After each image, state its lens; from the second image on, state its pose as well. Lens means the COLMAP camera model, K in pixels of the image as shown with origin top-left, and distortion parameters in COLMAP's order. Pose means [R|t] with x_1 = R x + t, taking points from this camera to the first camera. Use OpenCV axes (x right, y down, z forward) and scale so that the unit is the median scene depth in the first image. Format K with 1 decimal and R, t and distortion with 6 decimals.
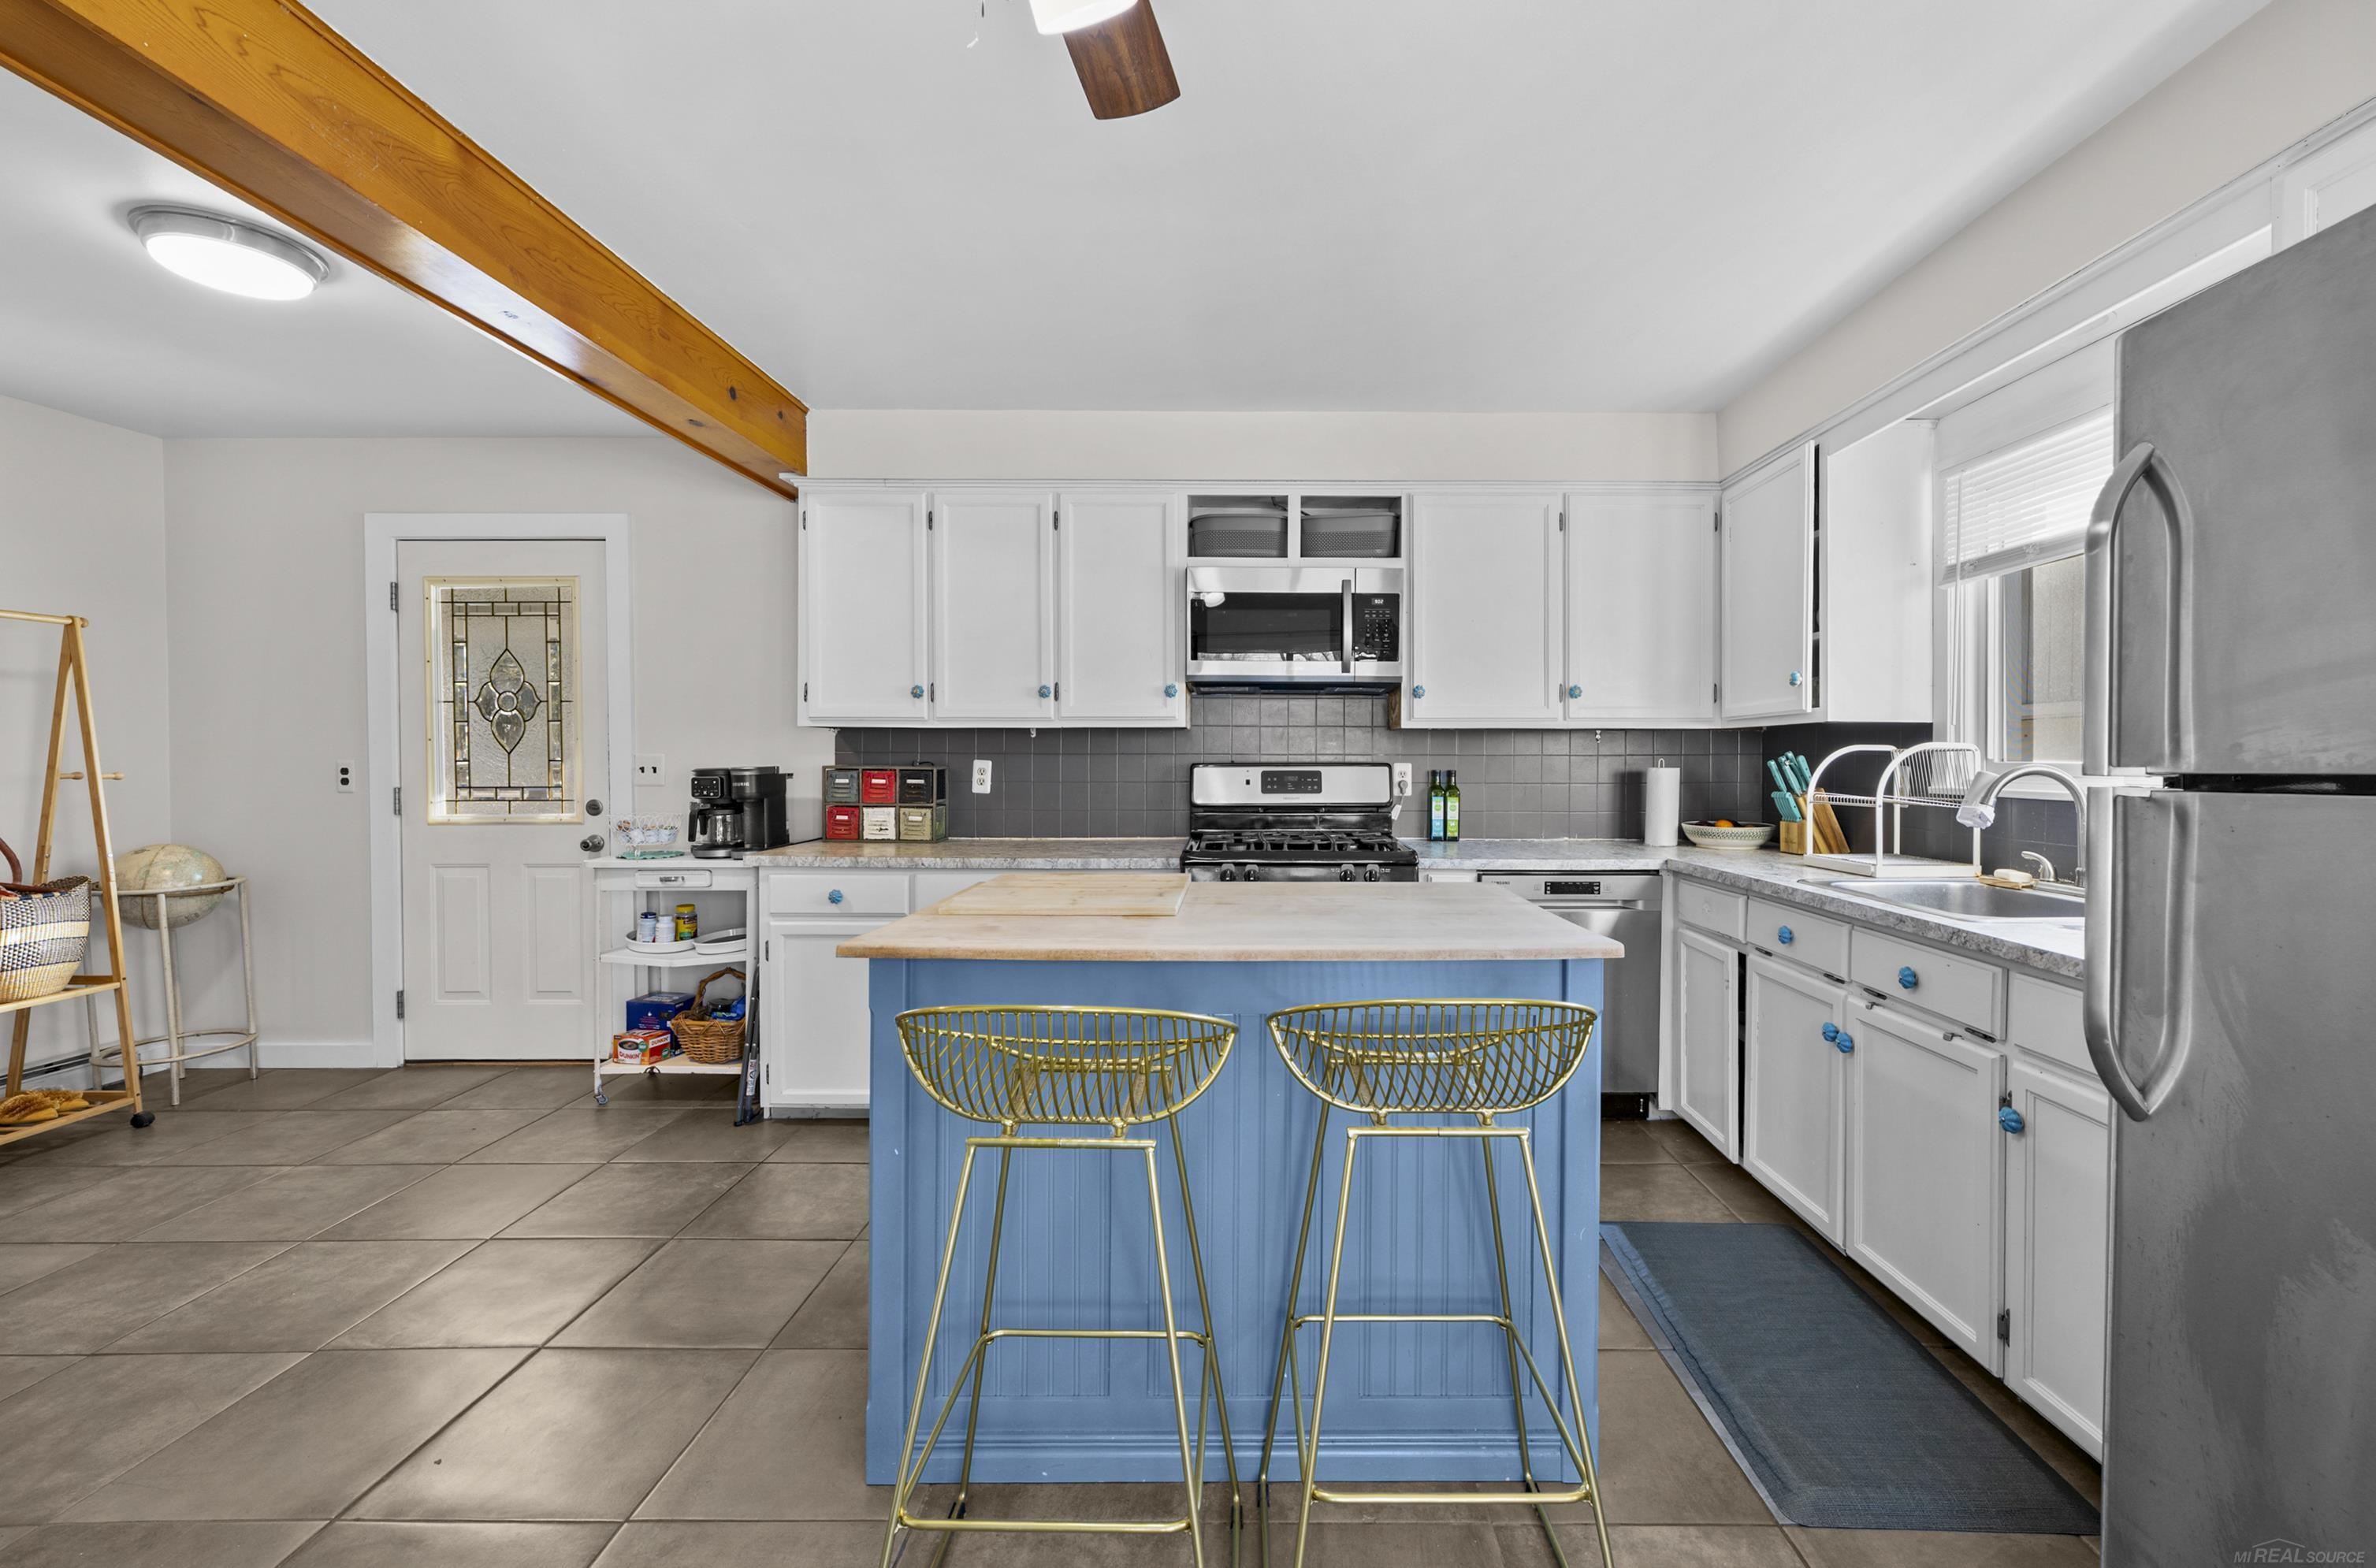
lens RADIAL K [[973.1, 0, 1260.3], [0, 973.1, 770.6], [0, 0, 1]] dist [-0.003686, -0.000858]
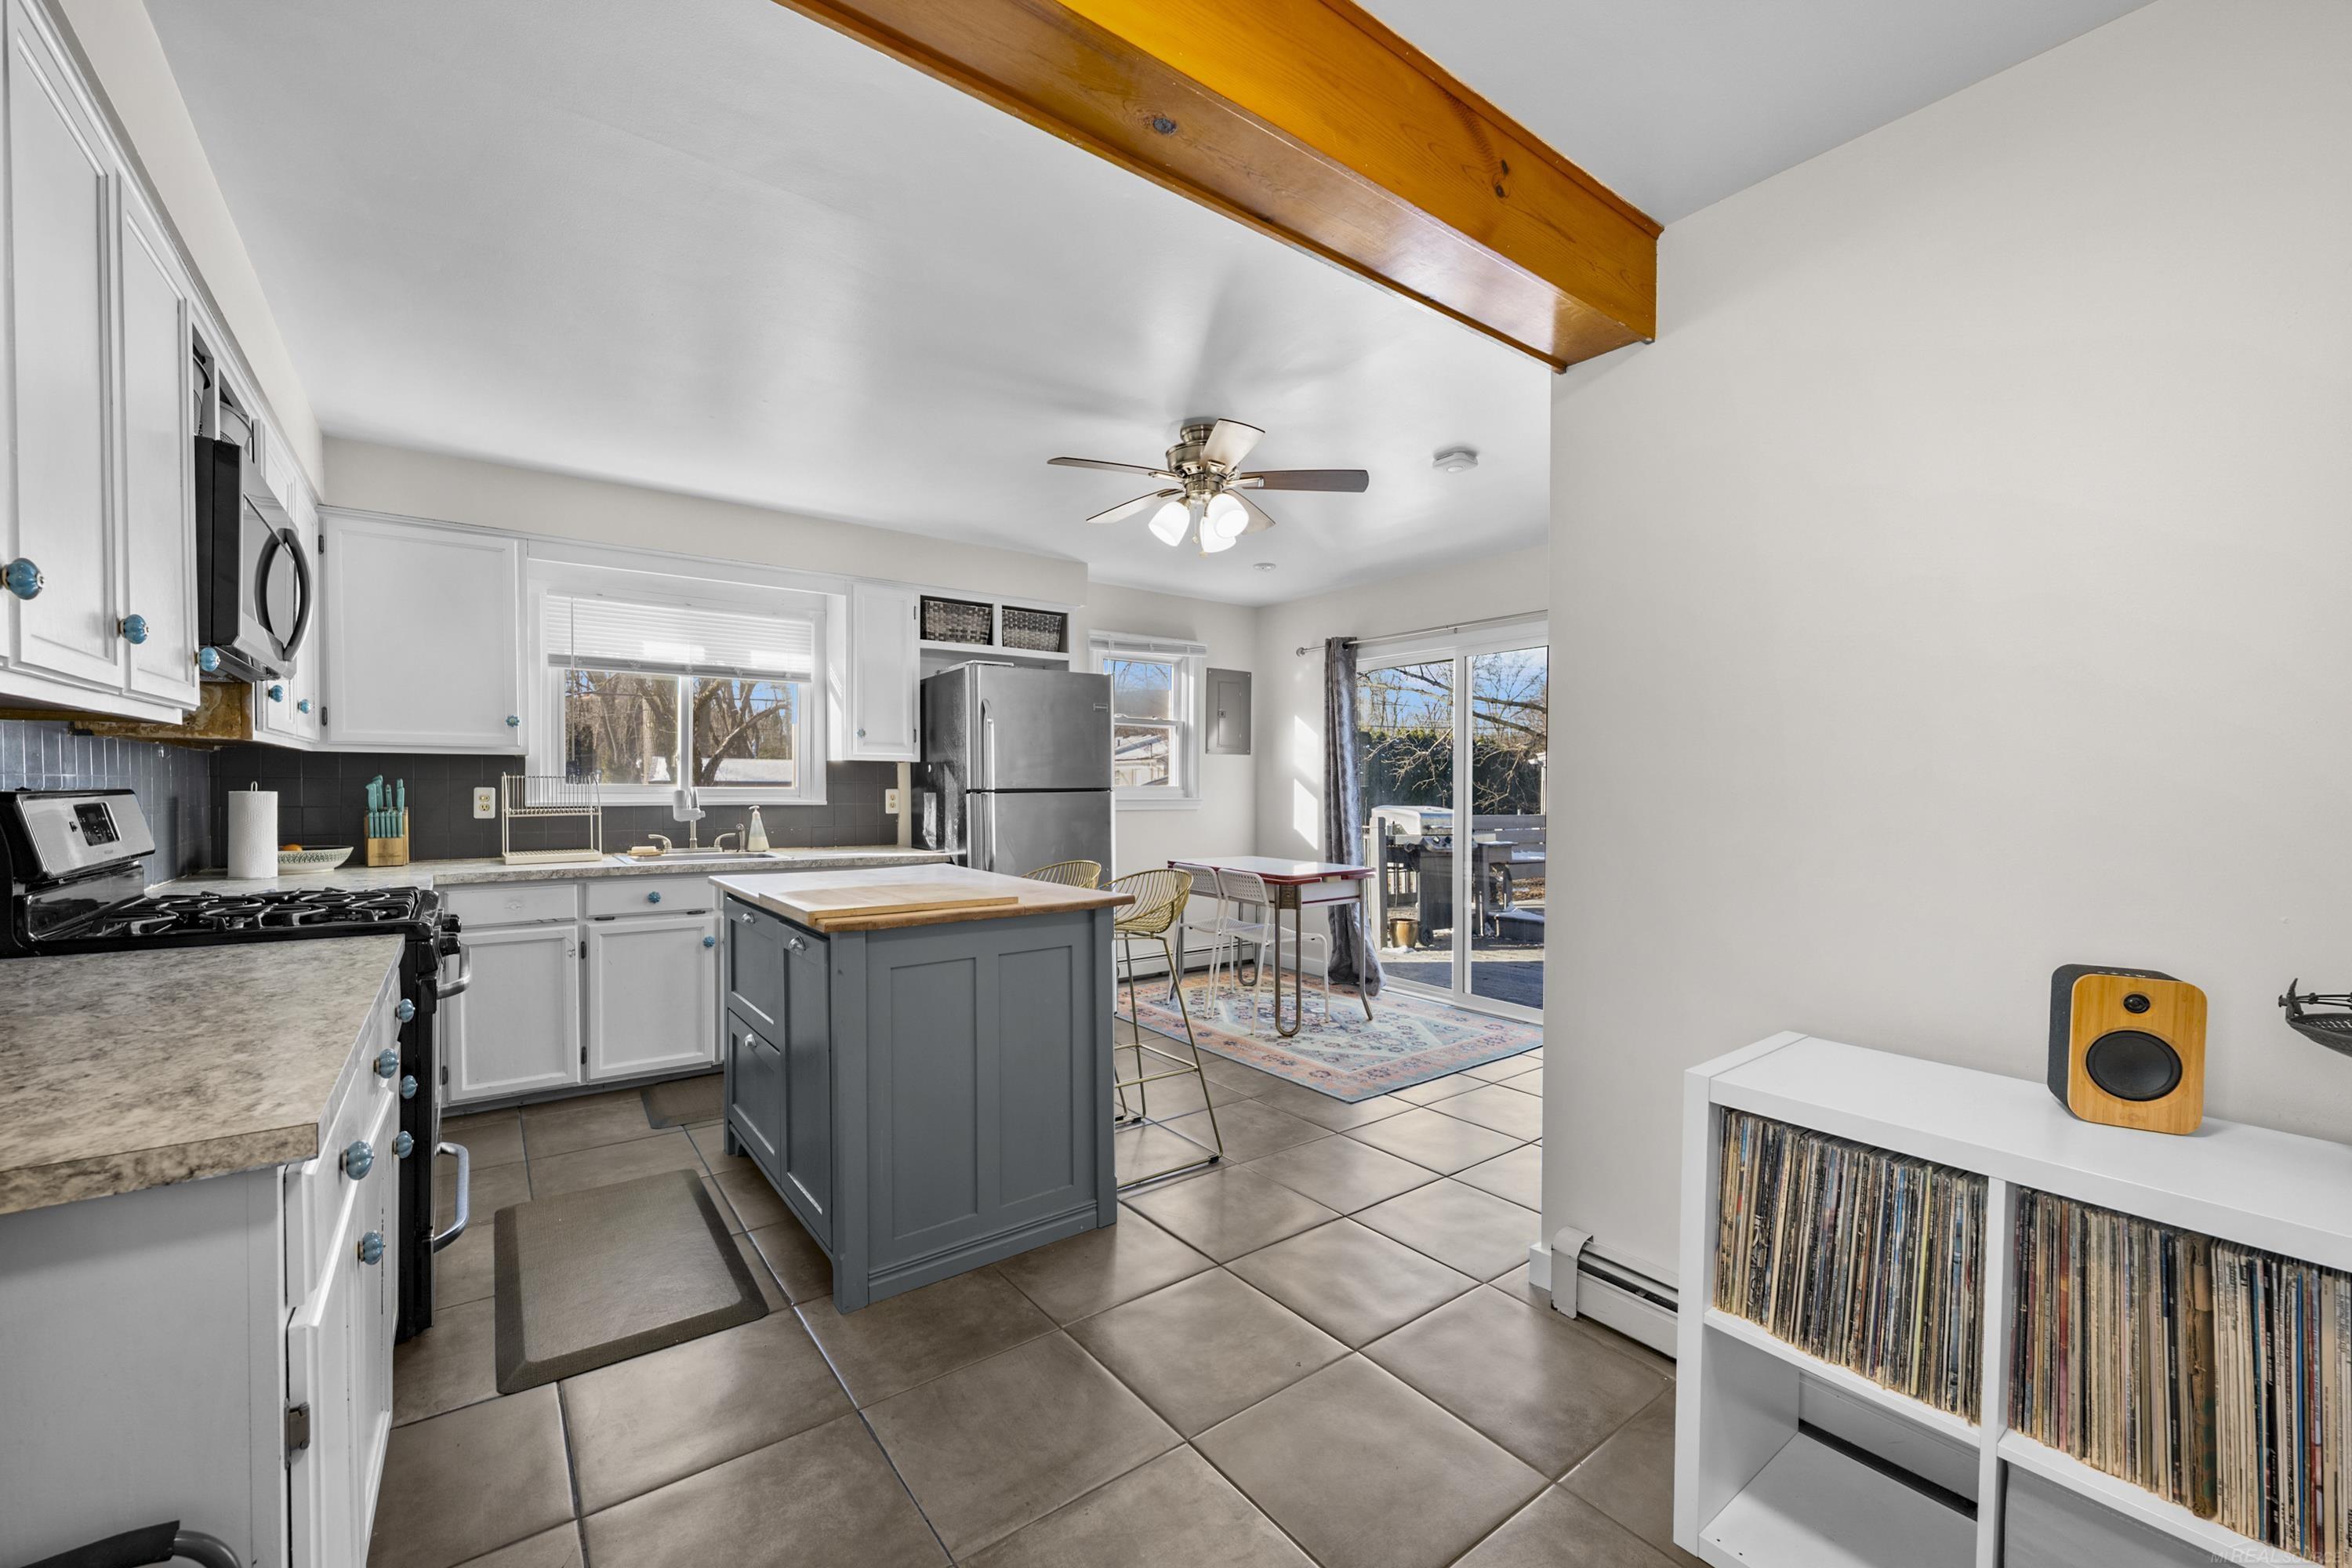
lens RADIAL K [[938.3, 0, 1164.8], [0, 938.3, 795.9], [0, 0, 1]] dist [-0.001135, -0.000184]
pose [[-0.581566, -0.014219, 0.813375, -0.824891], [0.003591, 0.999793, 0.020045, -0.014158], [-0.813491, 0.014578, -0.581395, 0.870695]]
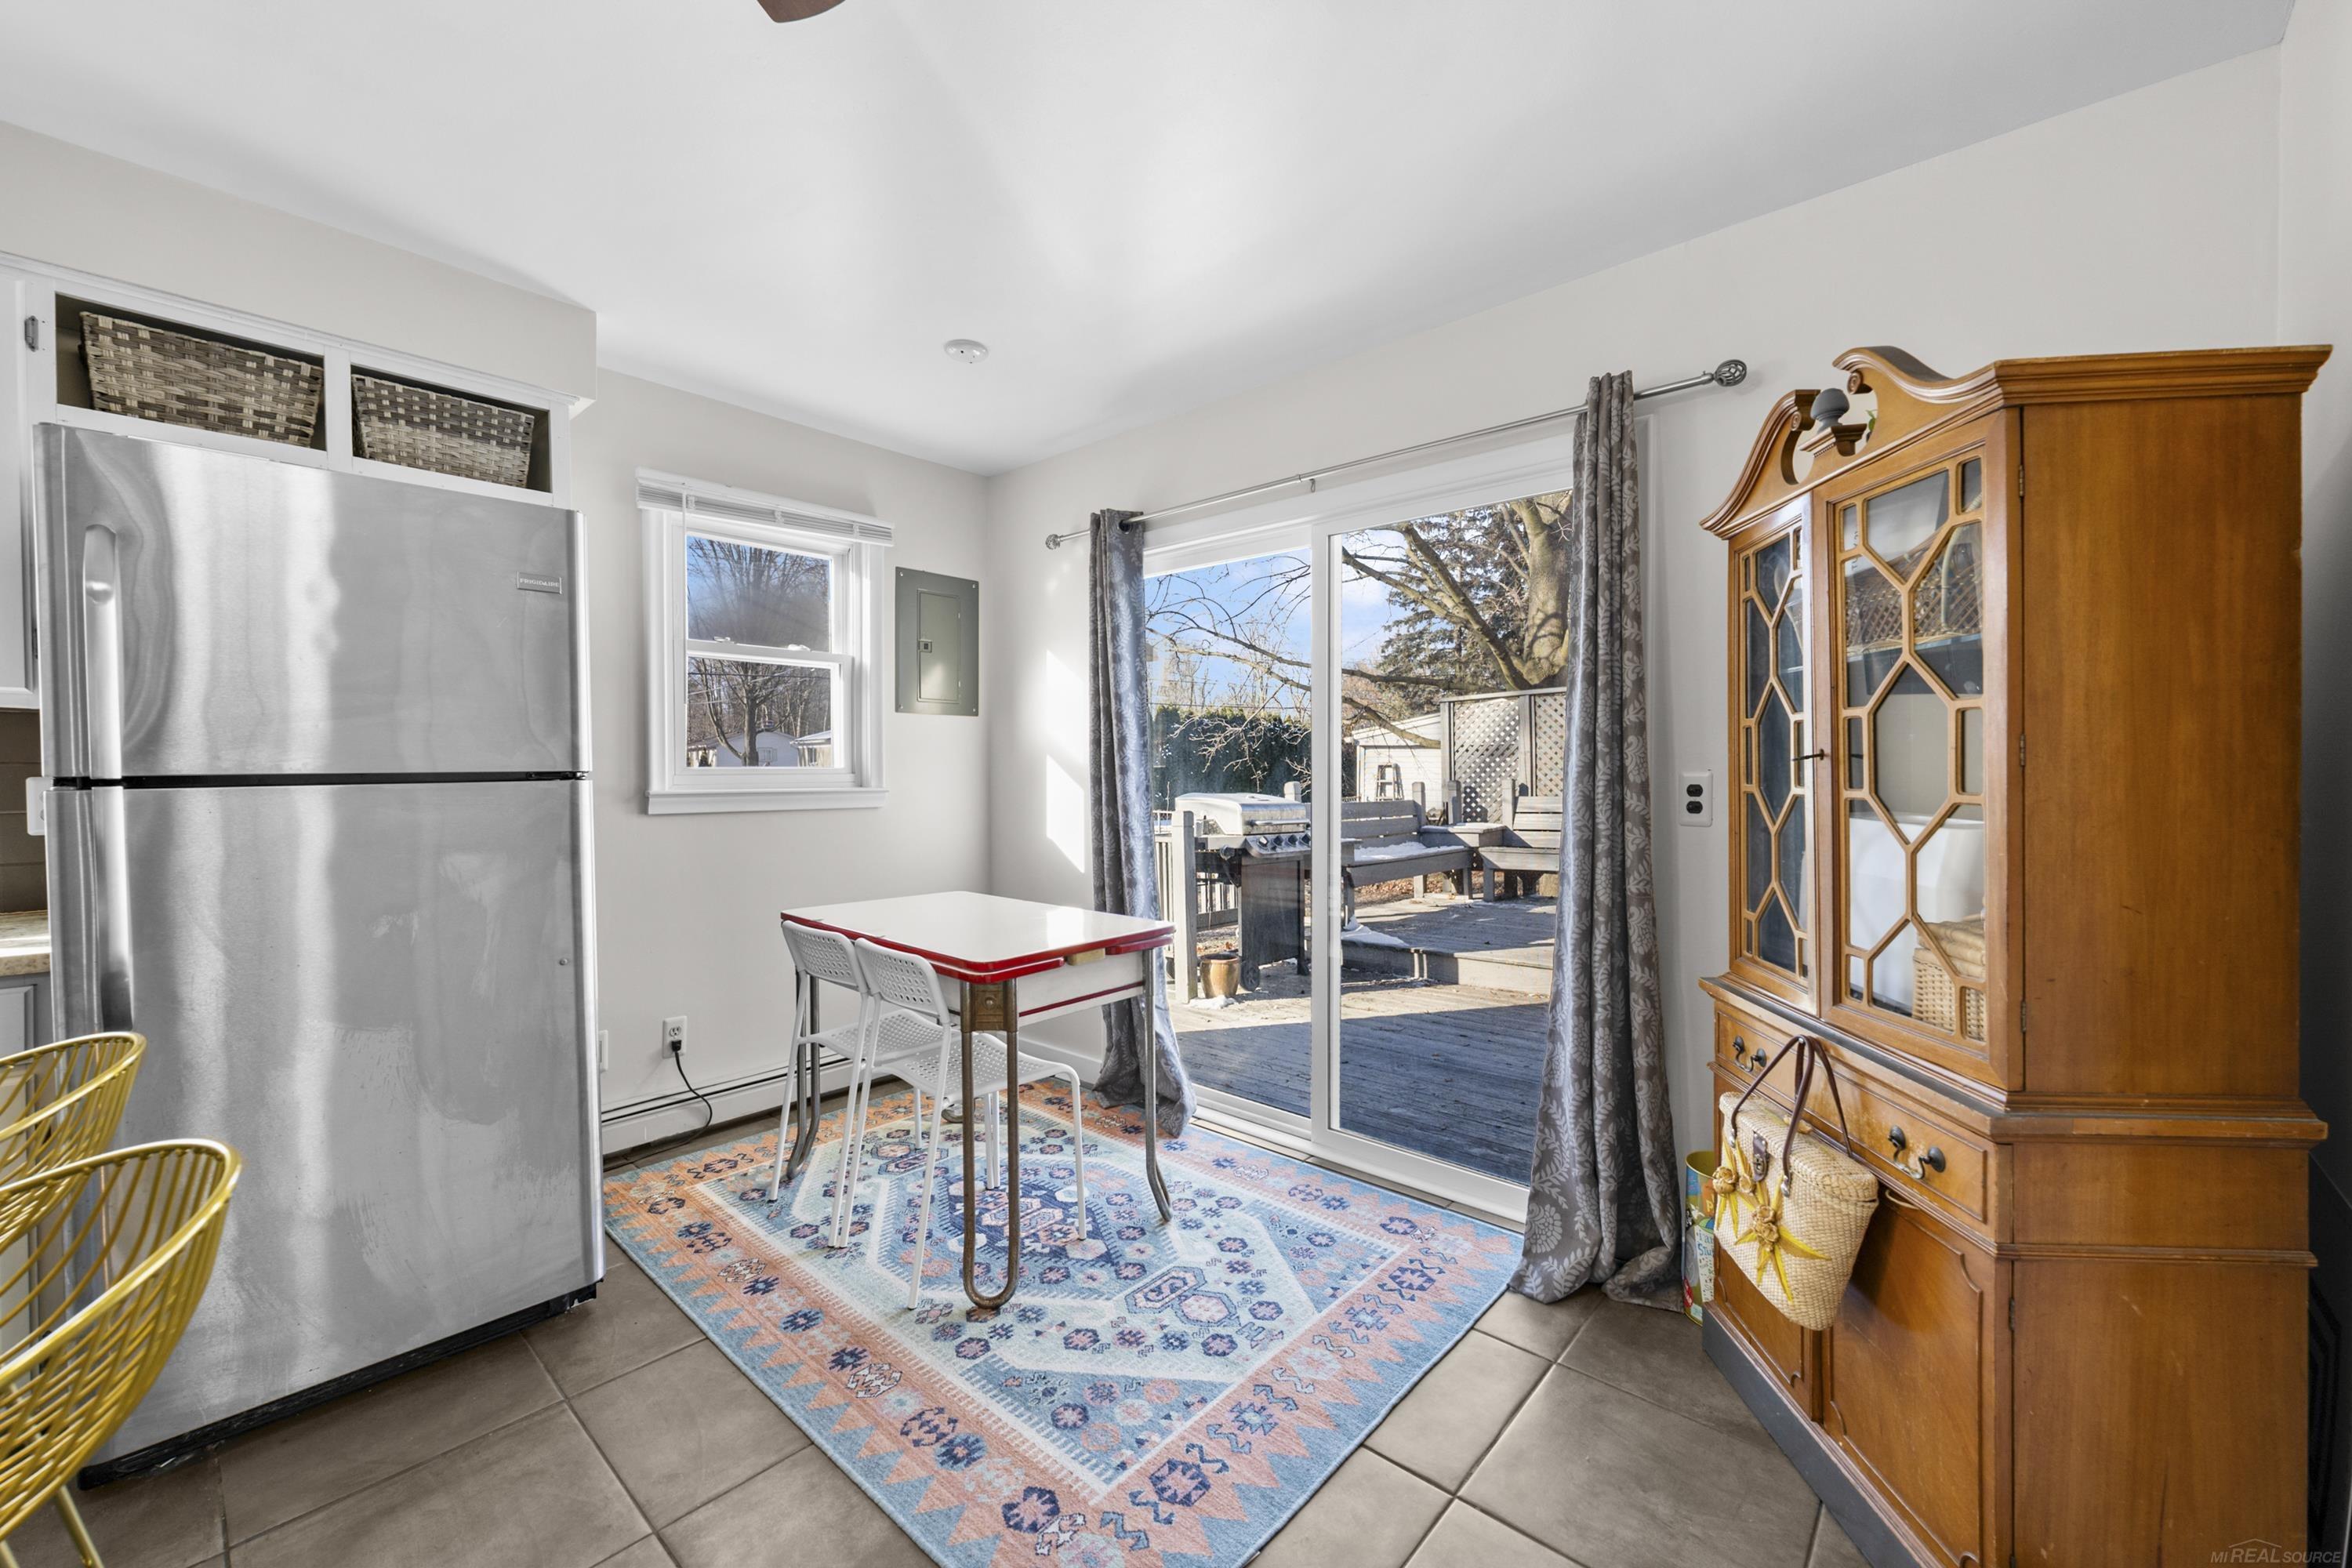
lens RADIAL K [[938.3, 0, 1178.5], [0, 938.3, 779.0], [0, 0, 1]] dist [-0.001135, -0.000184]
pose [[-0.741061, -0.009528, 0.671370, -0.357011], [0.006960, 0.999737, 0.021871, -0.004452], [-0.671402, 0.020880, -0.740799, 0.333512]]
